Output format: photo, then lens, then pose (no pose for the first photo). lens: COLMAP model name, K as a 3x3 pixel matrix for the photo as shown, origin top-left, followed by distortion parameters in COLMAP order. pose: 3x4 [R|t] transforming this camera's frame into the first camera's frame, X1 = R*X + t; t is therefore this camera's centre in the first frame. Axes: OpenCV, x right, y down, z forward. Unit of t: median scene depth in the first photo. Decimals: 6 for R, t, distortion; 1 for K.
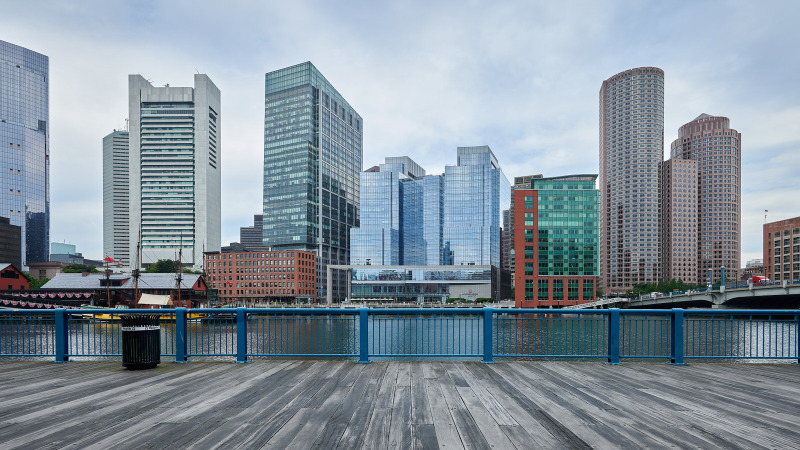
lens RADIAL K [[379.0, 0, 400.7], [0, 379.0, 229.9], [0, 0, 1]] dist [-0.005747, -0.001506]
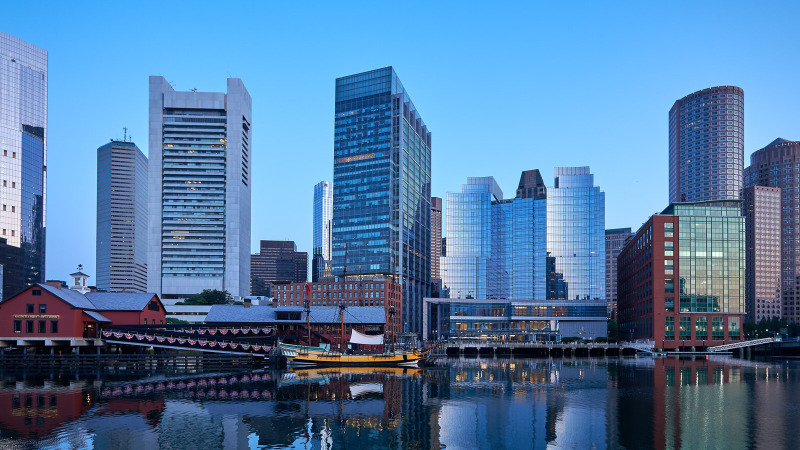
lens RADIAL K [[415.7, 0, 386.8], [0, 415.7, 254.0], [0, 0, 1]] dist [0.001266, 0.001536]
pose [[0.998974, 0.014228, 0.042986, -0.213999], [-0.013570, 0.999787, -0.015563, 0.005411], [-0.043199, 0.014963, 0.998954, 0.028584]]
